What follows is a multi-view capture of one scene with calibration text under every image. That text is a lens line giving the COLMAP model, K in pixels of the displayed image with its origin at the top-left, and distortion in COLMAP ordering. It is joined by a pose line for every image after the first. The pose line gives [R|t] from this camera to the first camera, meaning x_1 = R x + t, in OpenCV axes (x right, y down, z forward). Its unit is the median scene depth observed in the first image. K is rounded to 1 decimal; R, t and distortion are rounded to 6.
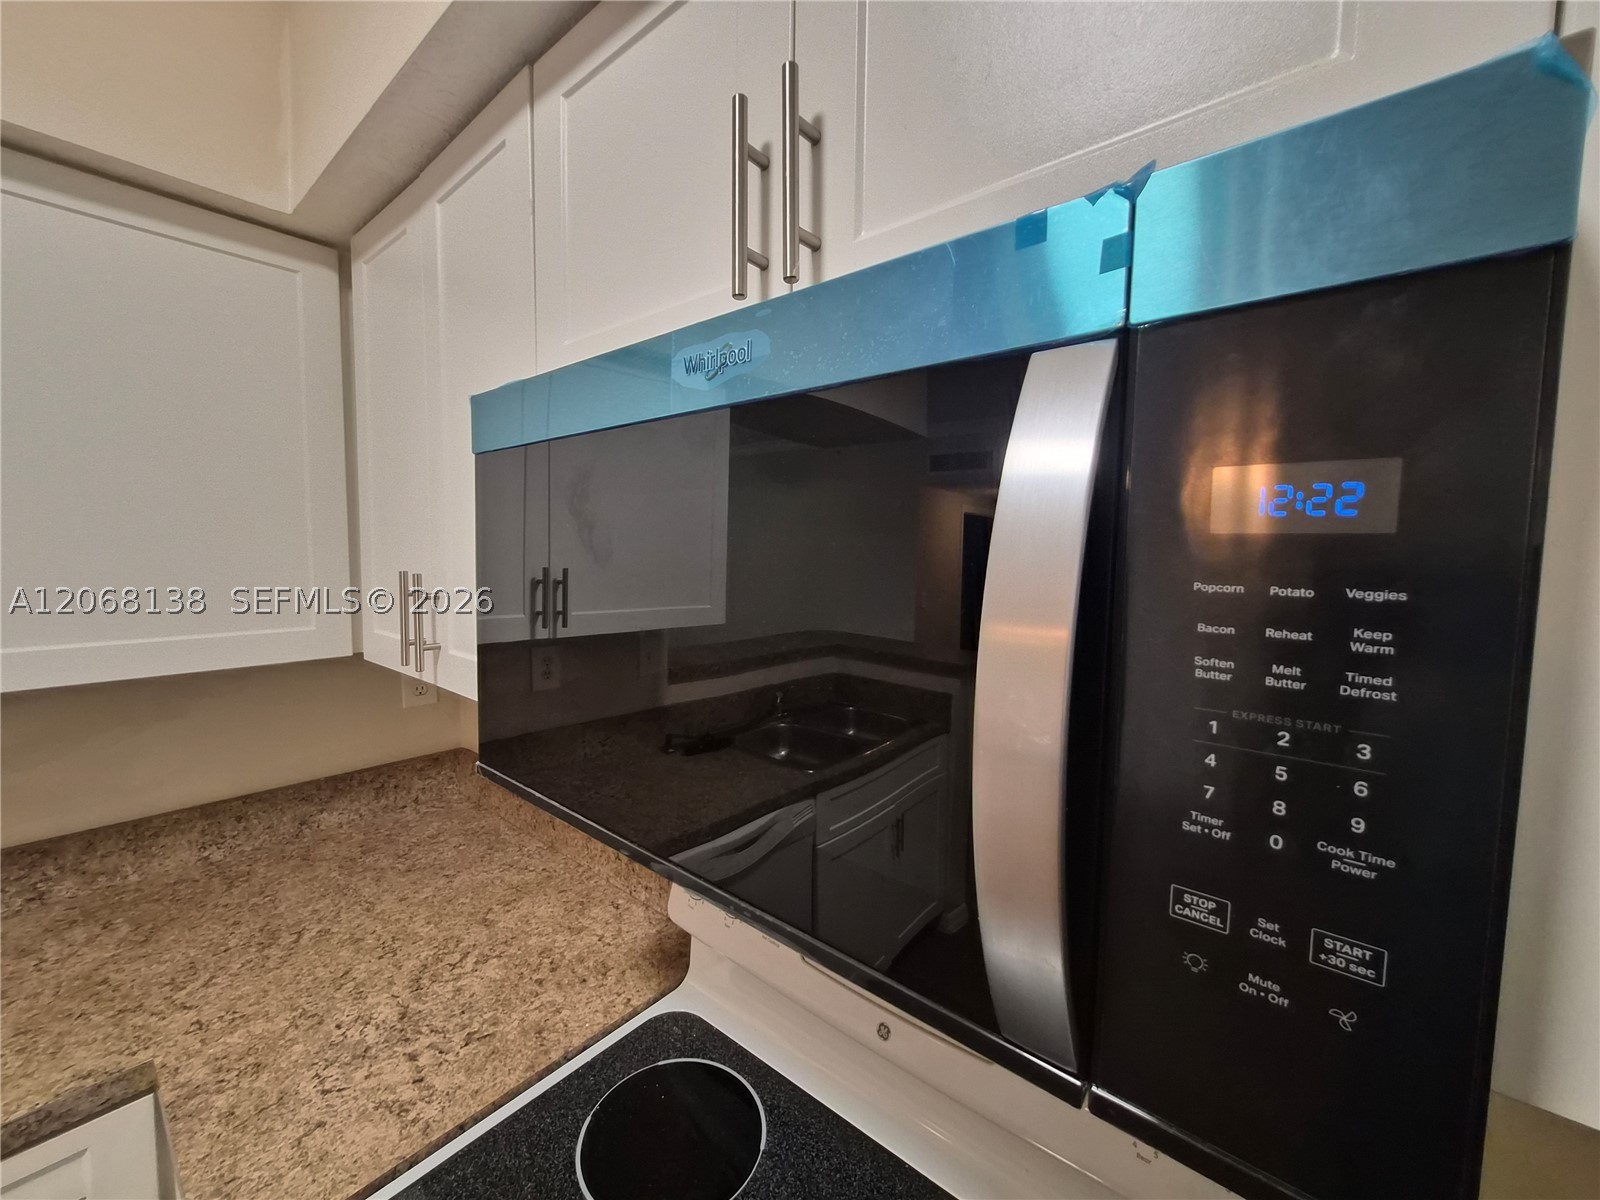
lens RADIAL K [[632.7, 0, 804.3], [0, 632.7, 595.2], [0, 0, 1]] dist [0.001359, 0.000444]
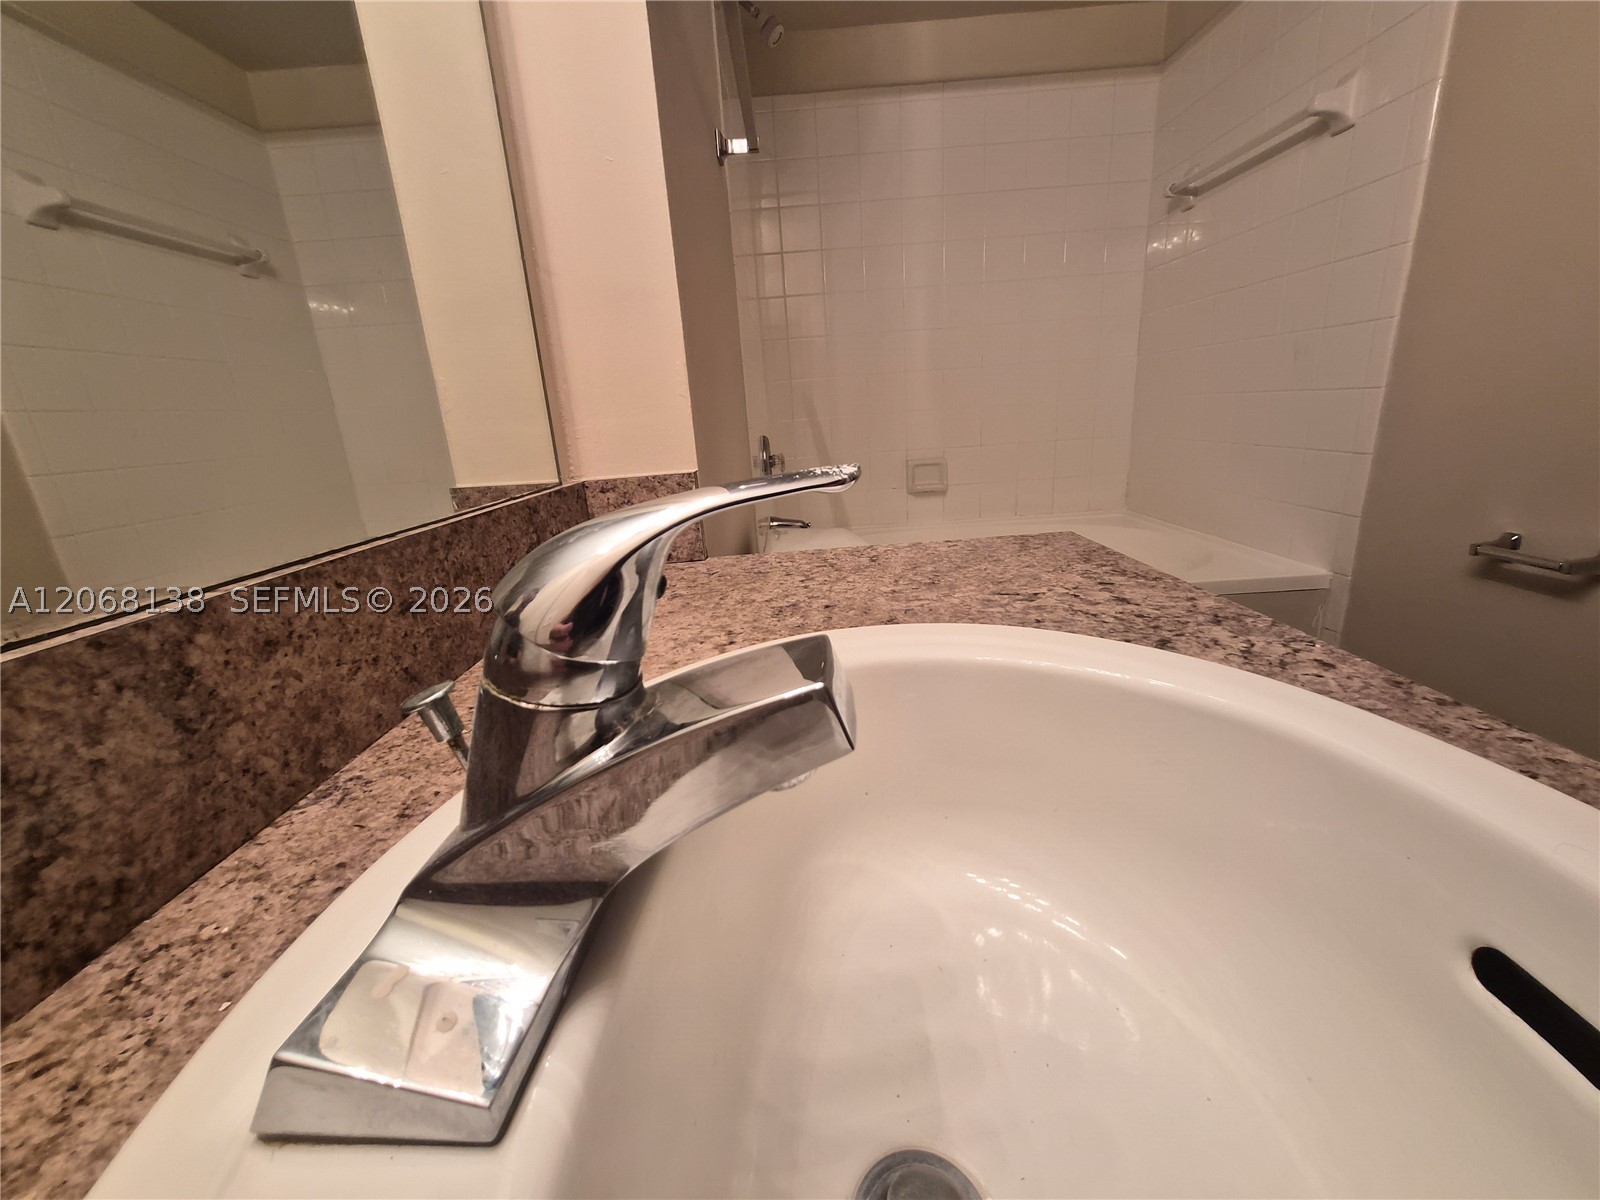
lens RADIAL K [[632.7, 0, 799.8], [0, 632.7, 597.8], [0, 0, 1]] dist [0.001359, 0.000444]
pose [[-0.641991, -0.180786, 0.745093, -0.820292], [0.117924, 0.936957, 0.328945, 0.473698], [-0.757589, 0.299044, -0.580199, 1.488120]]
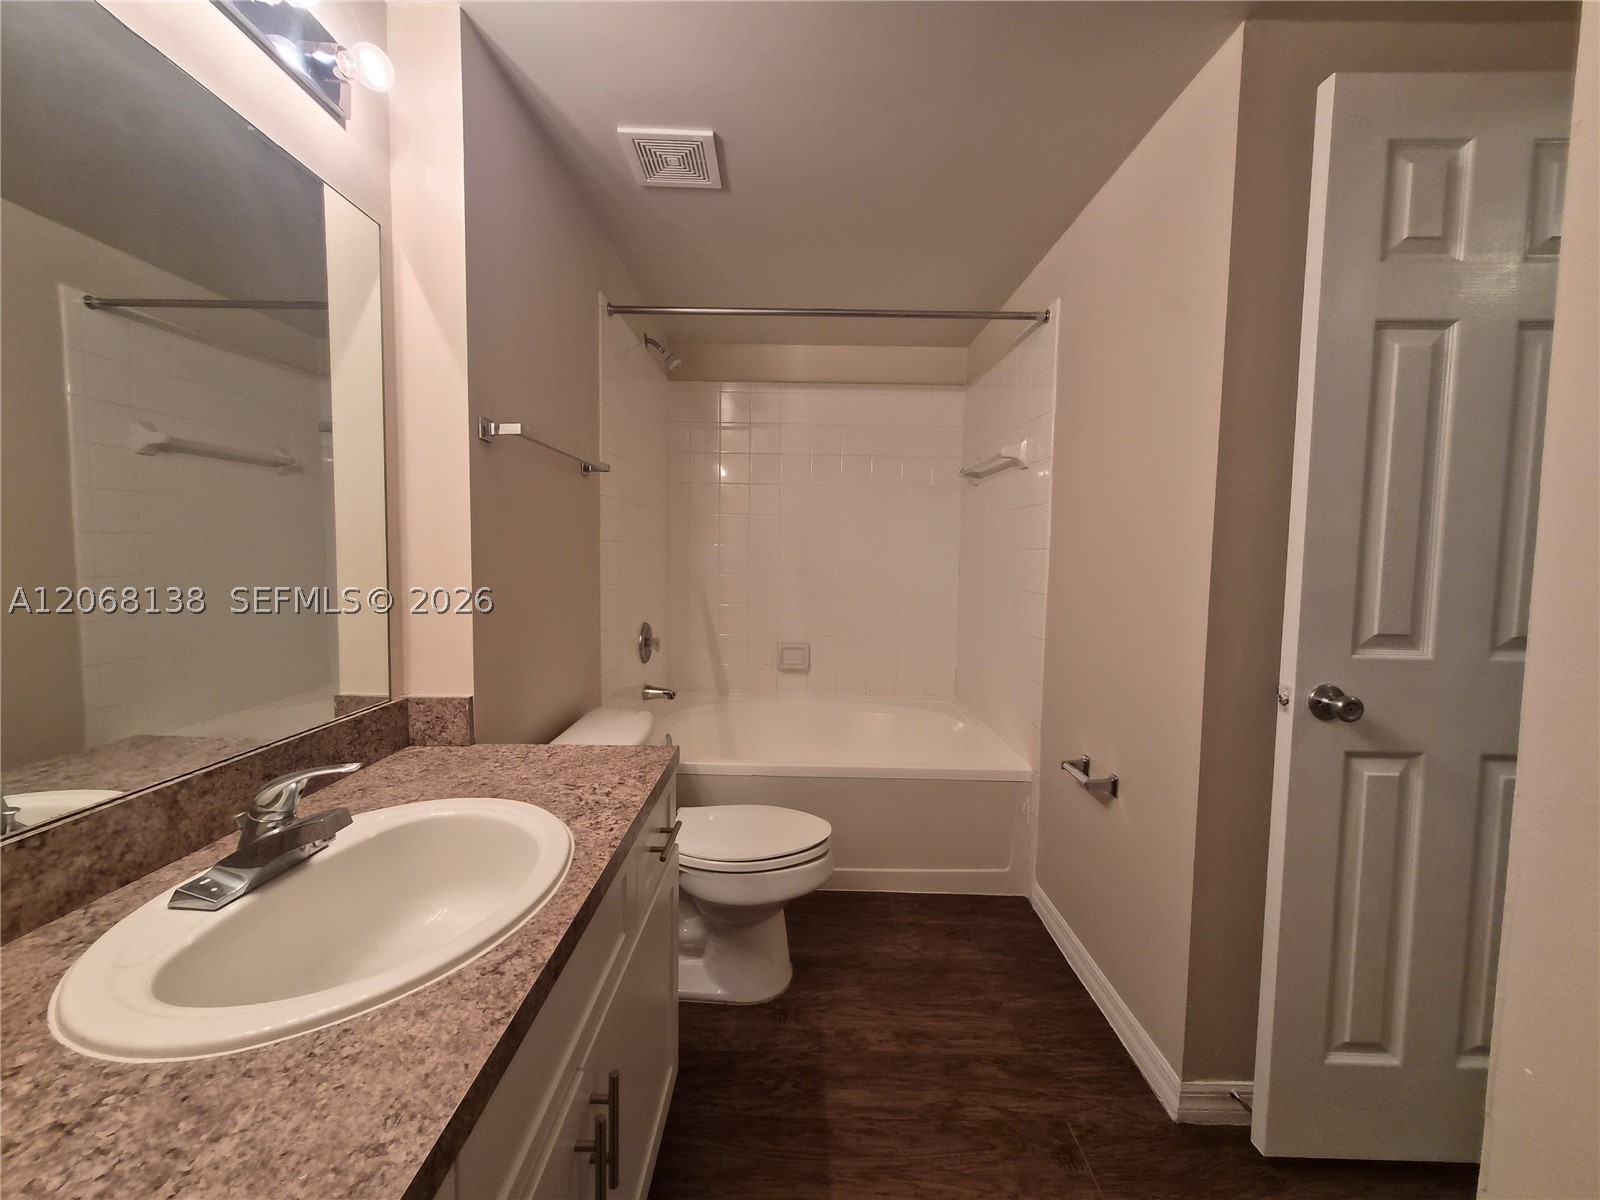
lens RADIAL K [[632.7, 0, 795.7], [0, 632.7, 594.4], [0, 0, 1]] dist [0.001359, 0.000444]
pose [[-0.638252, -0.066667, 0.766936, -1.716953], [0.036798, 0.992462, 0.116894, 0.187565], [-0.768948, 0.102829, -0.630988, 1.397057]]
